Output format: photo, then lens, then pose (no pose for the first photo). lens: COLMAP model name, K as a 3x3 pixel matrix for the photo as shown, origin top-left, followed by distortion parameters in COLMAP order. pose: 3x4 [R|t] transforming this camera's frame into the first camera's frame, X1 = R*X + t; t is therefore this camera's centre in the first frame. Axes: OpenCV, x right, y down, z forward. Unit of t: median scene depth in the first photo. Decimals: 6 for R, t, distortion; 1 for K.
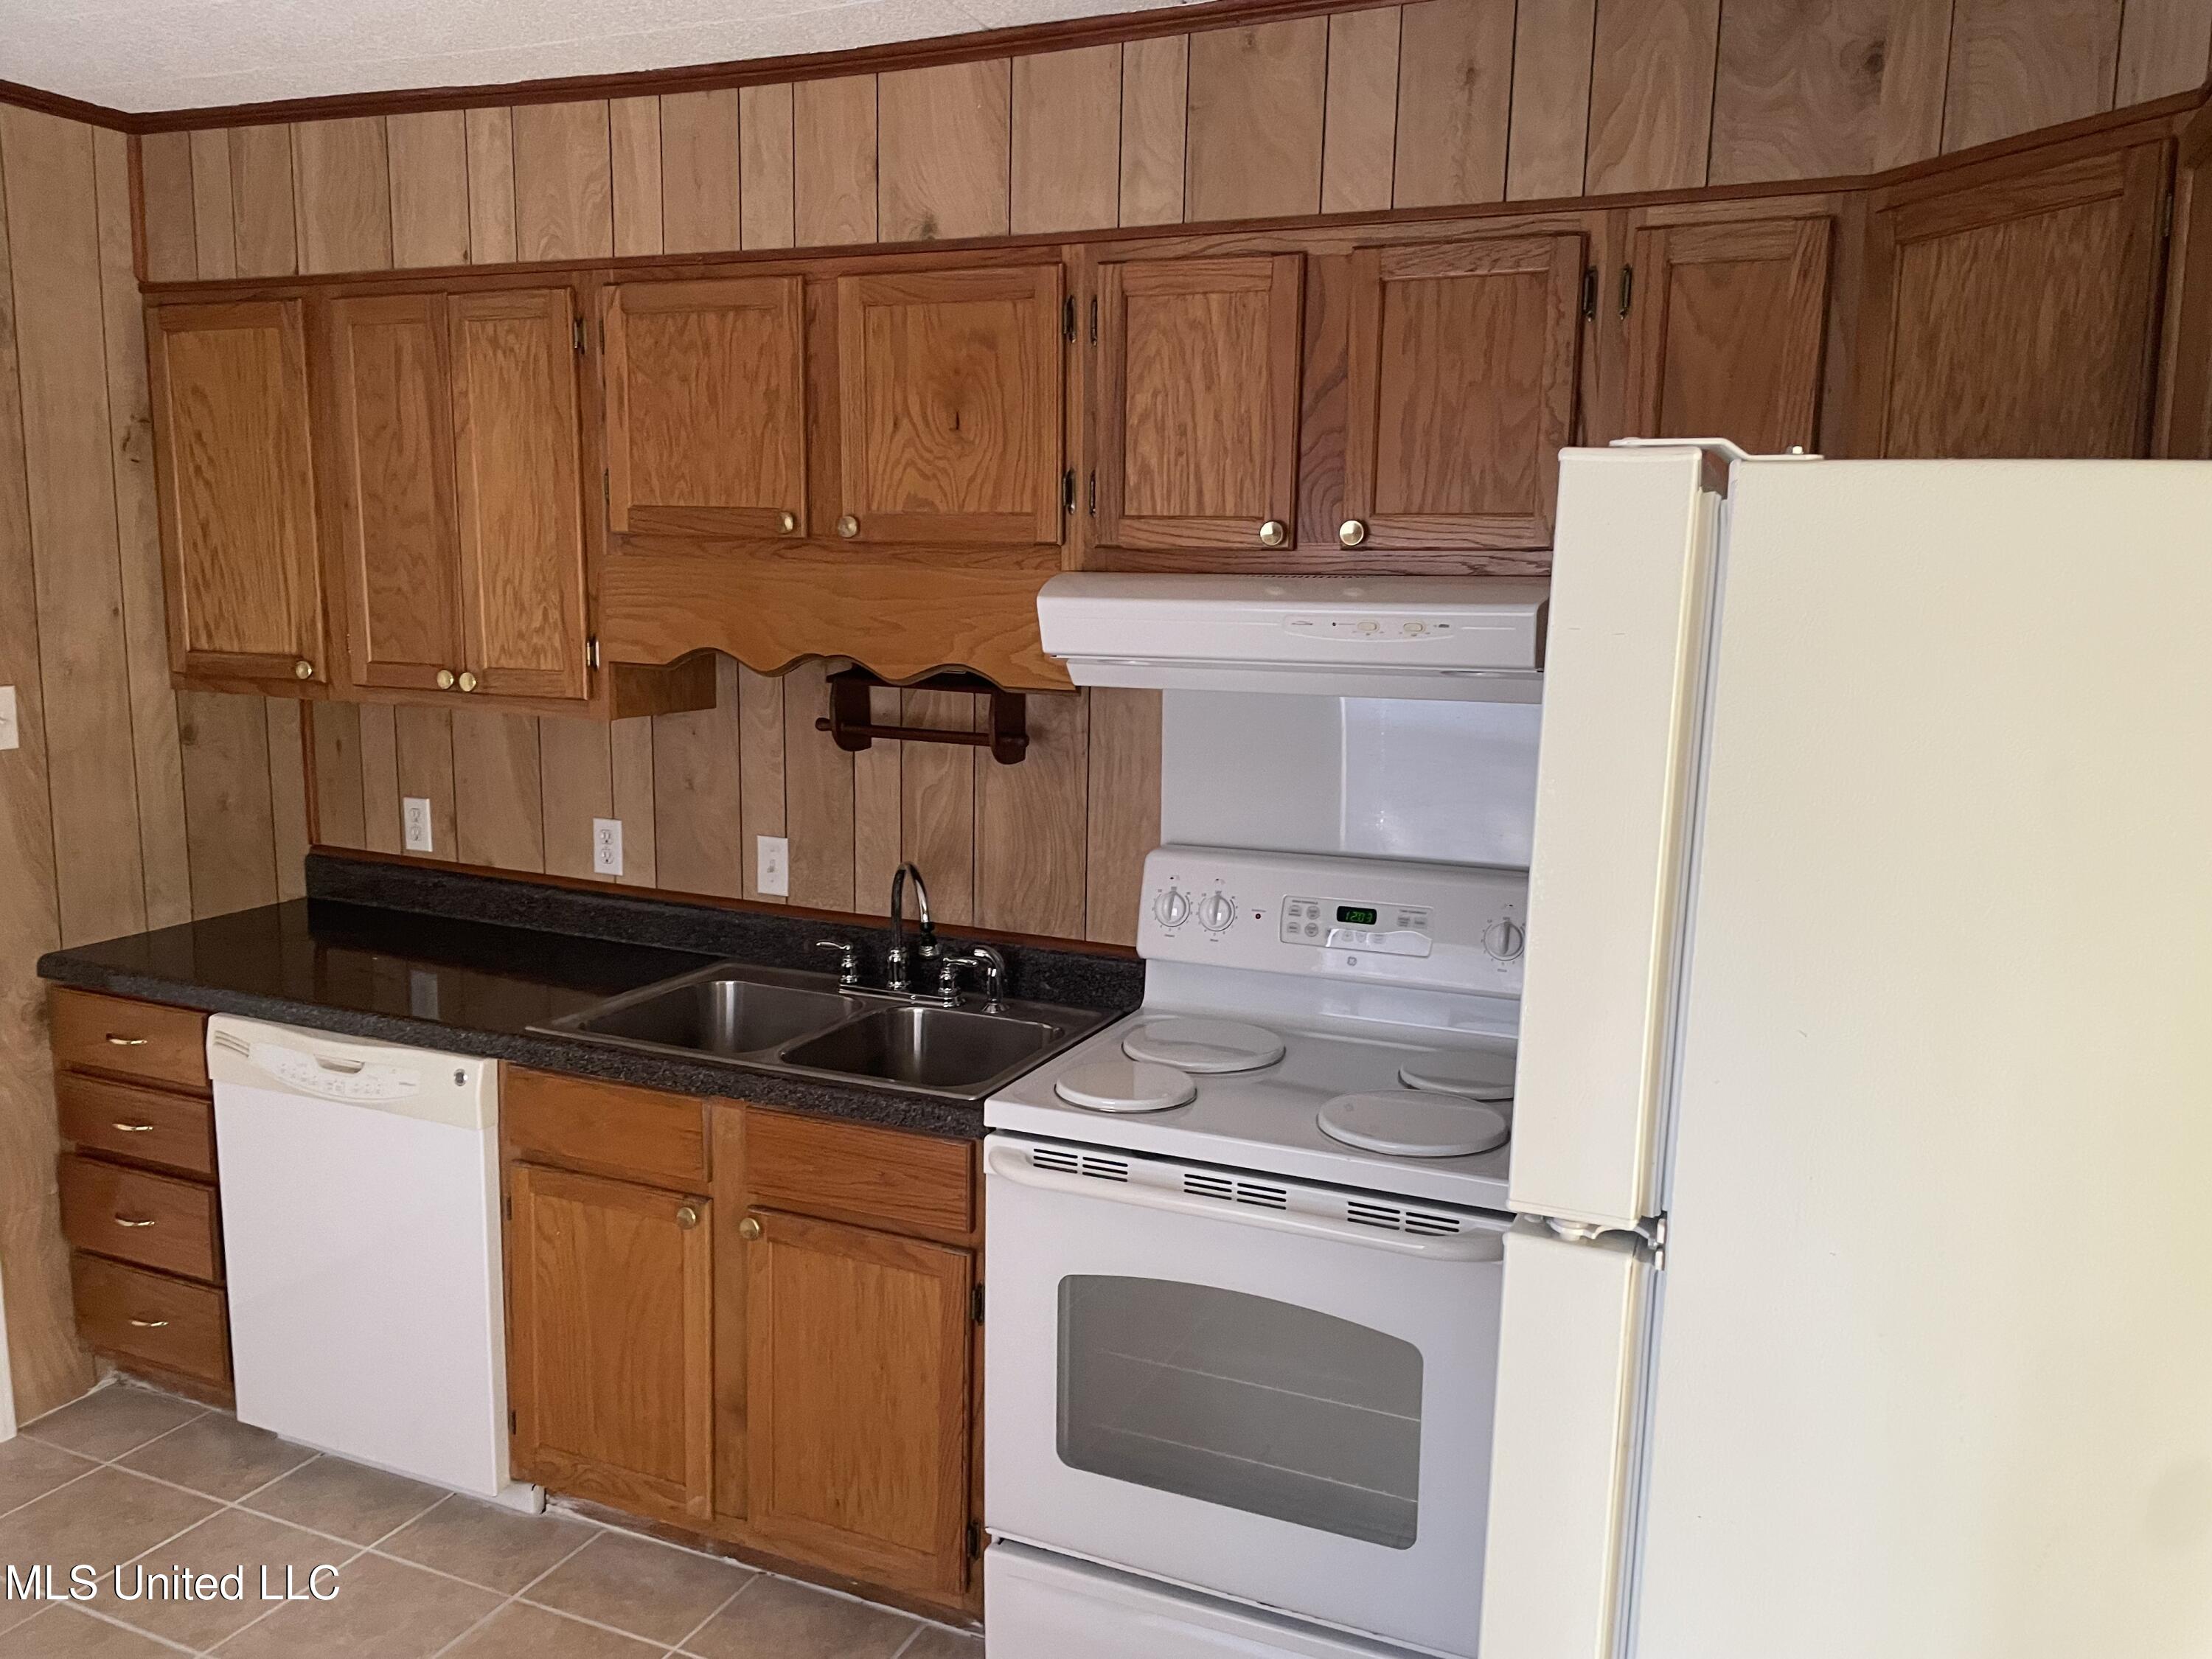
lens RADIAL K [[1647.7, 0, 1135.0], [0, 1647.7, 843.2], [0, 0, 1]] dist [0.093395, -0.116566]
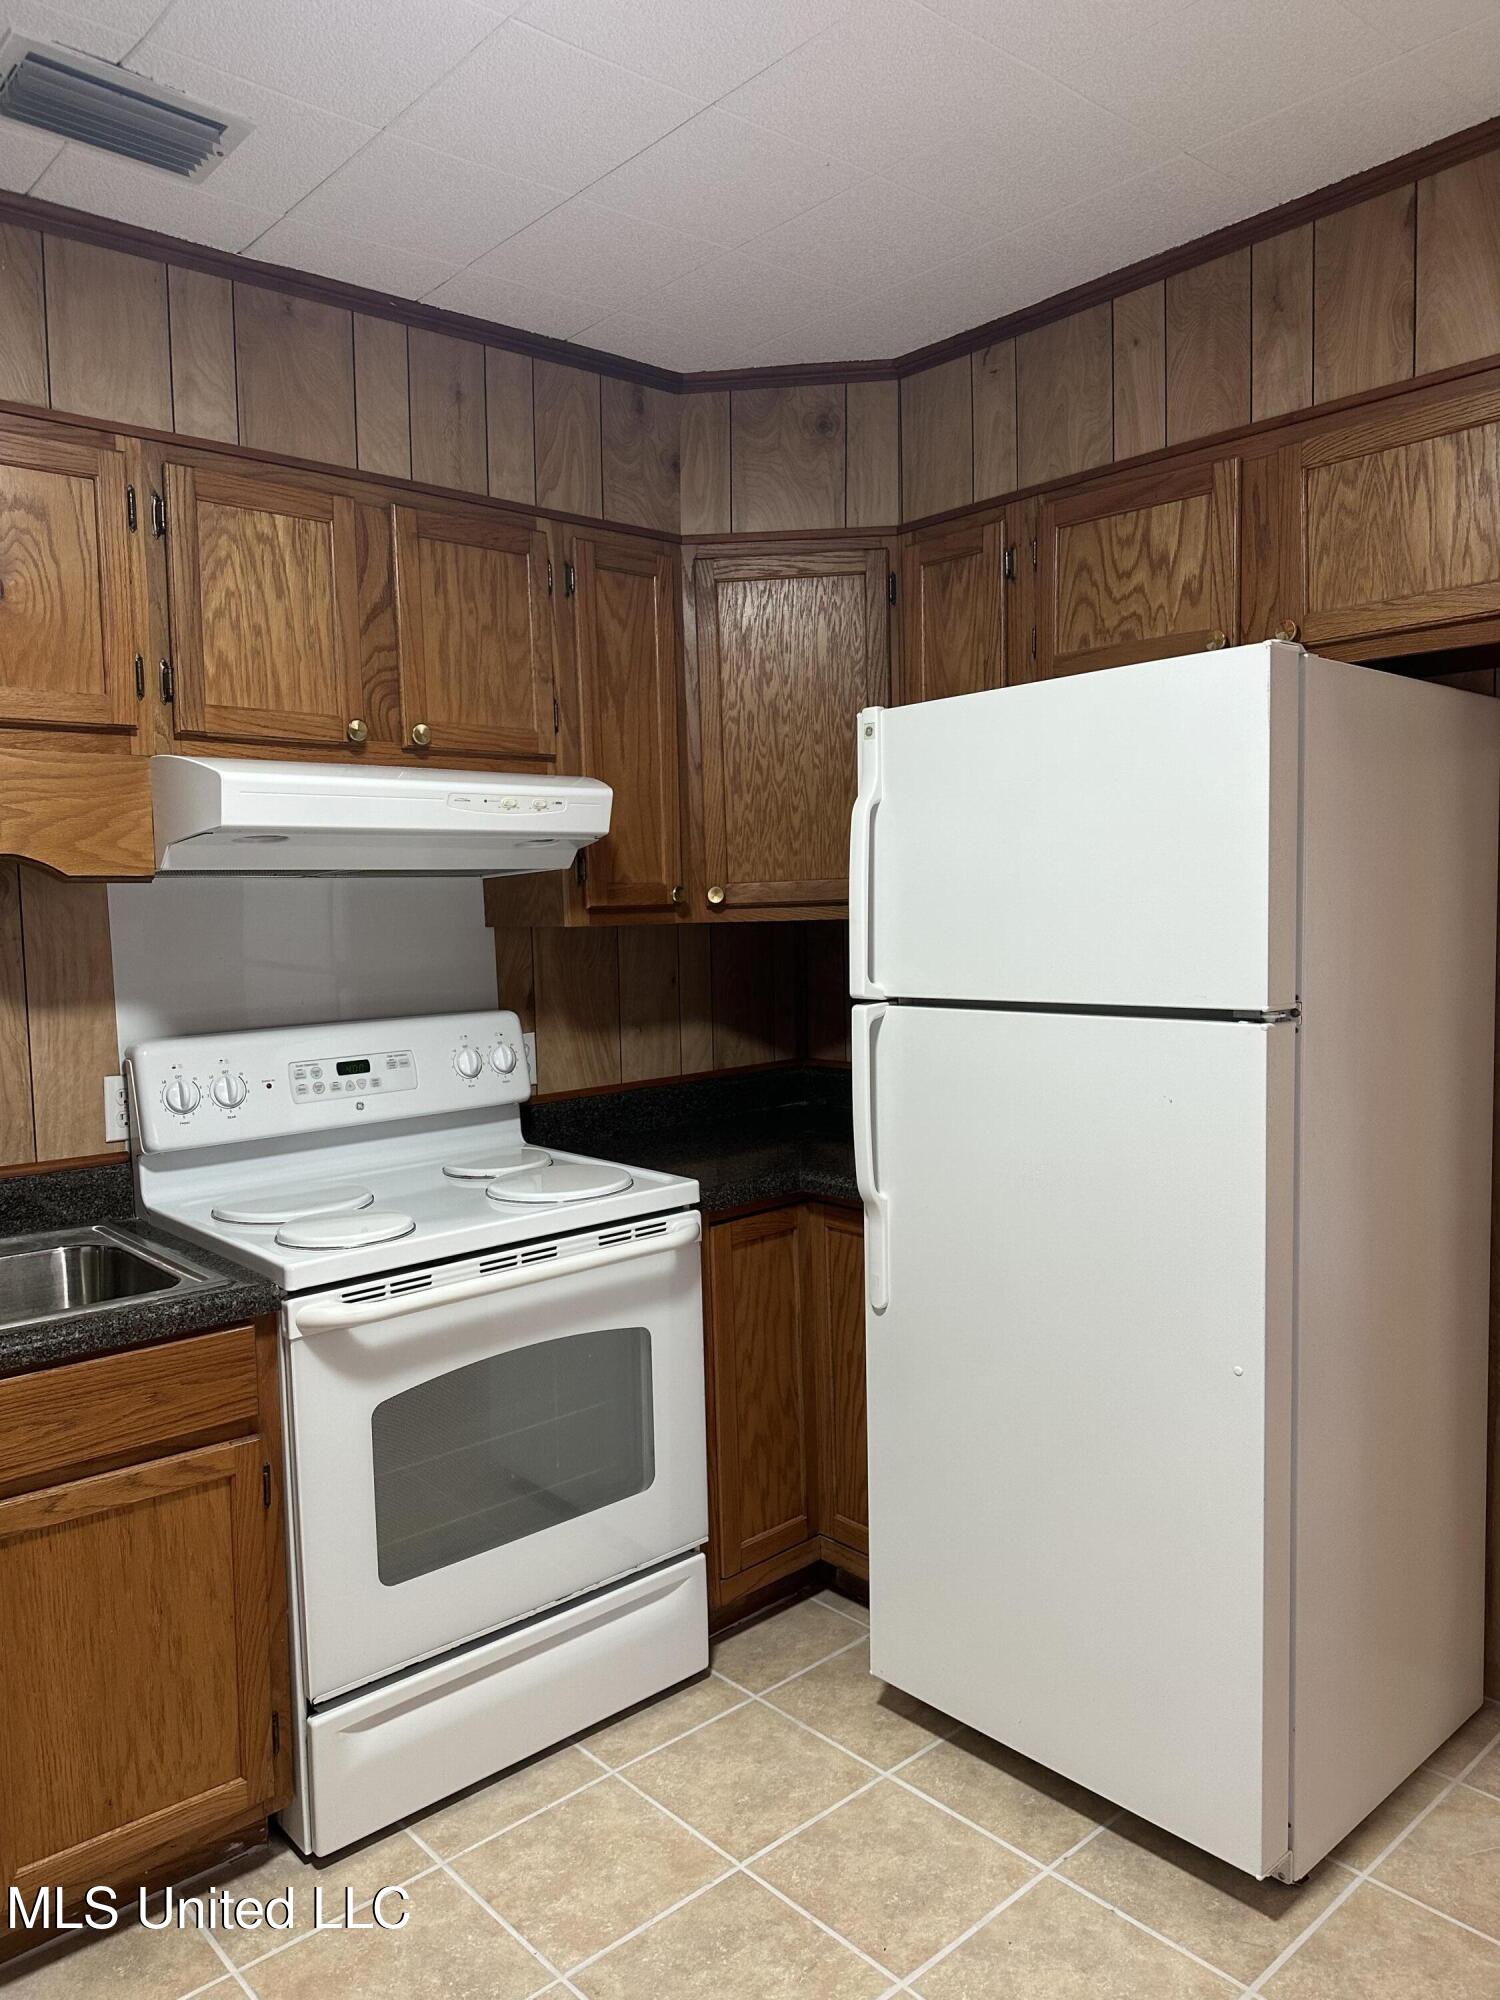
lens RADIAL K [[1383.4, 0, 750.0], [0, 1383.4, 1000.0], [0, 0, 1]] dist [0.109408, -0.165024]
pose [[0.448186, -0.097840, 0.888570, -0.568398], [0.169601, 0.985246, 0.022939, 0.020217], [-0.877704, 0.140422, 0.458167, 0.275584]]
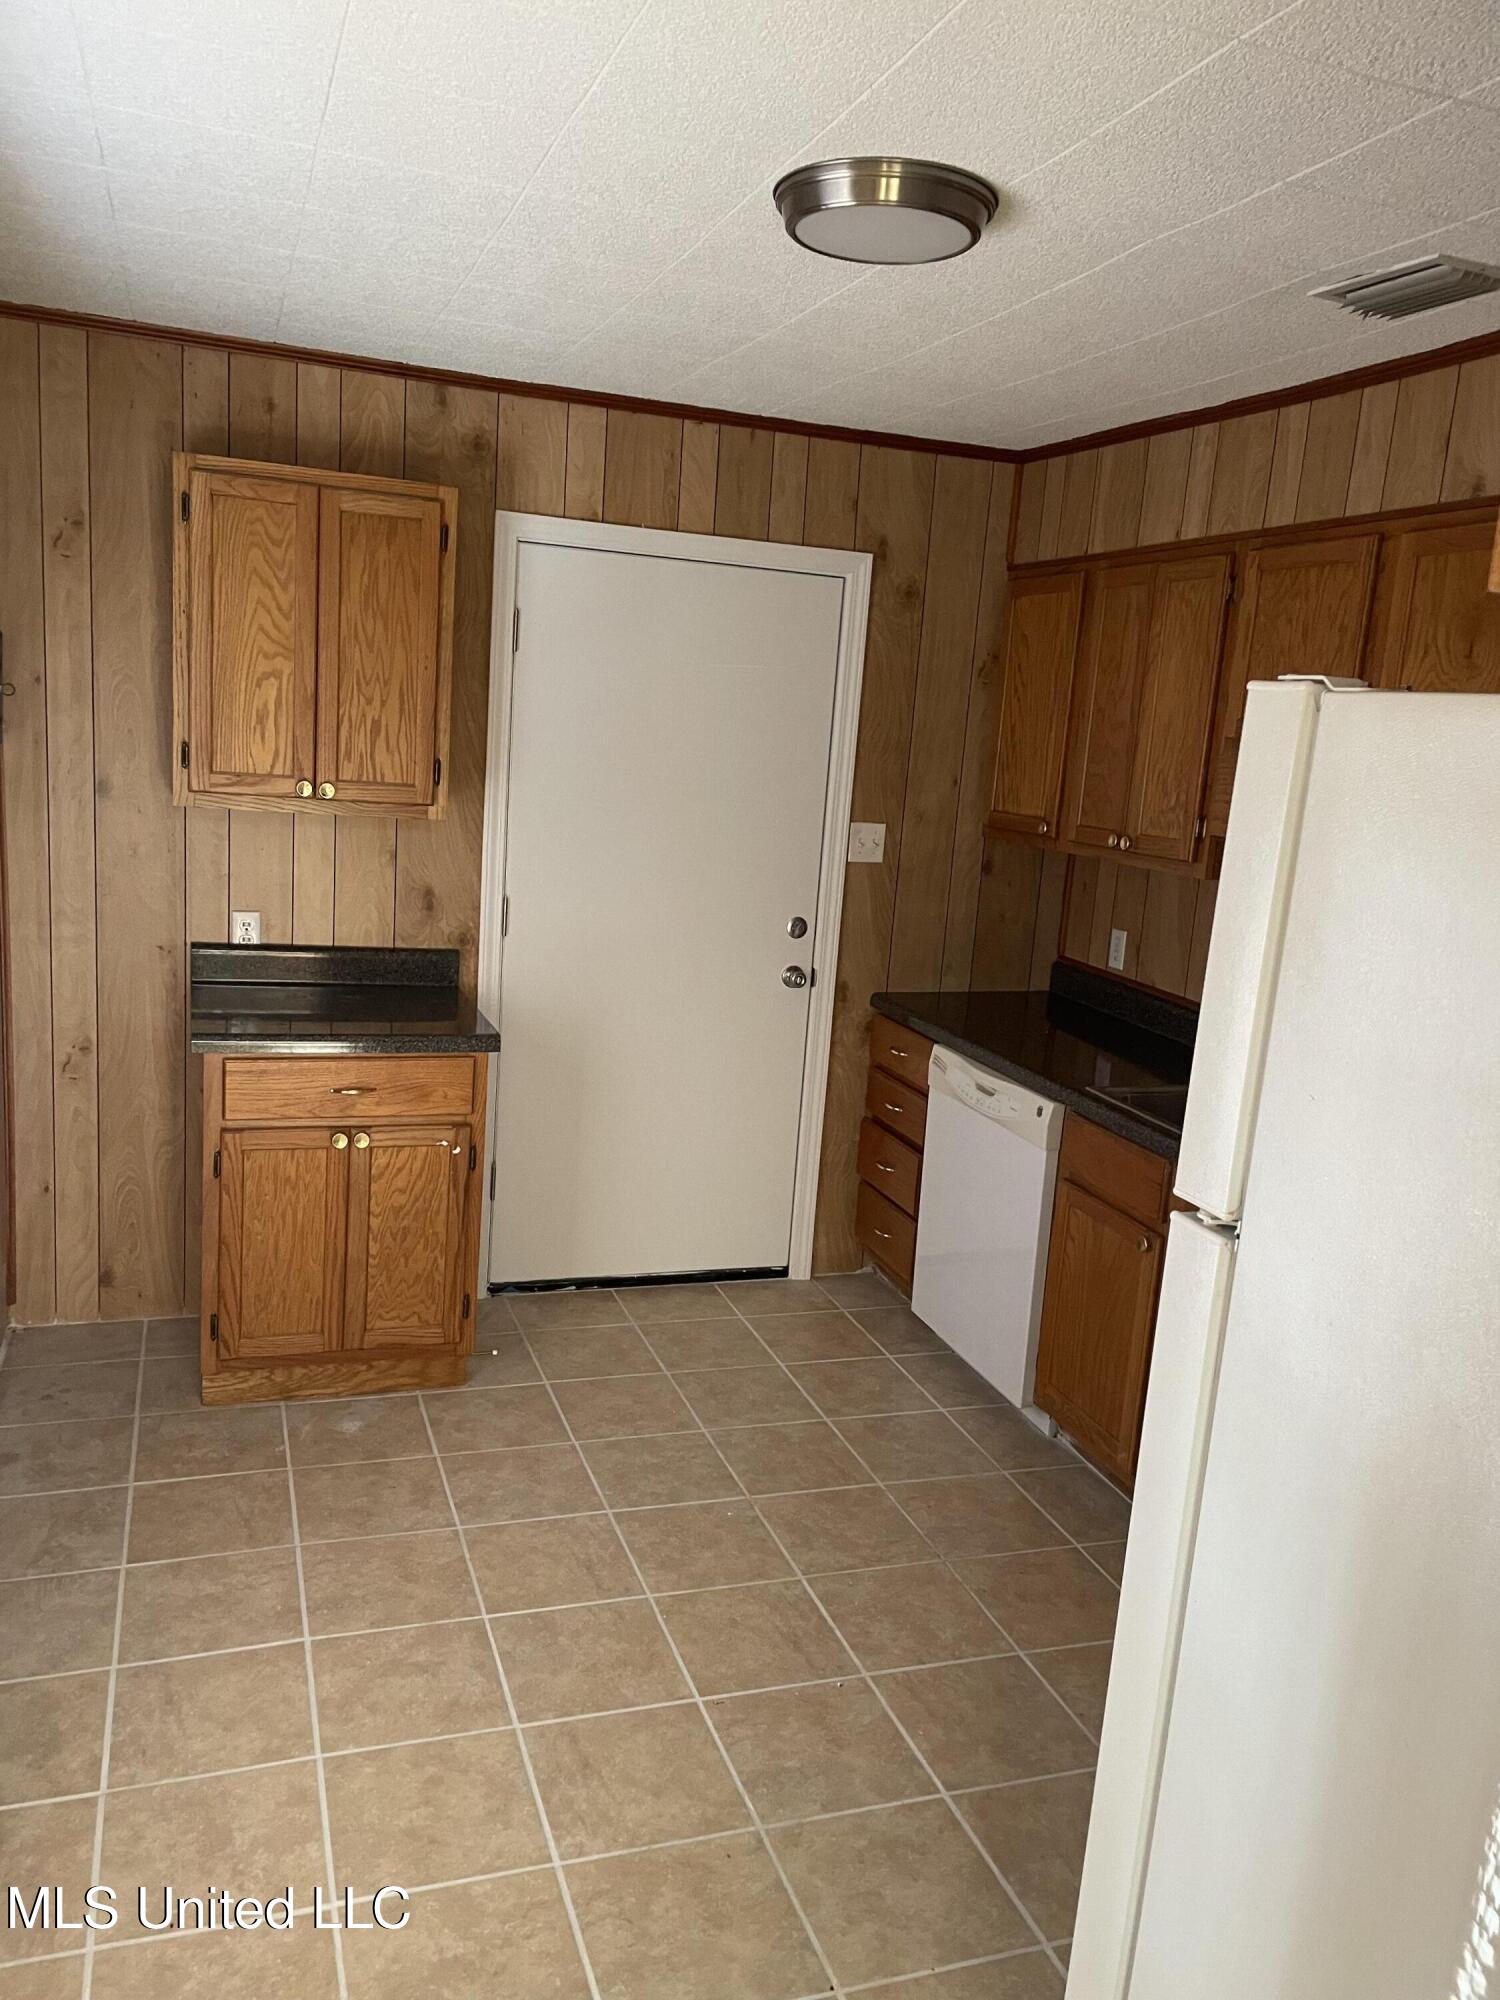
lens RADIAL K [[1494.2, 0, 744.8], [0, 1494.2, 1003.6], [0, 0, 1]] dist [0.103493, -0.118184]
pose [[0.675664, 0.161739, -0.719249, 0.337699], [-0.170589, 0.983458, 0.060901, 0.012855], [0.717201, 0.081547, 0.692078, -0.086674]]
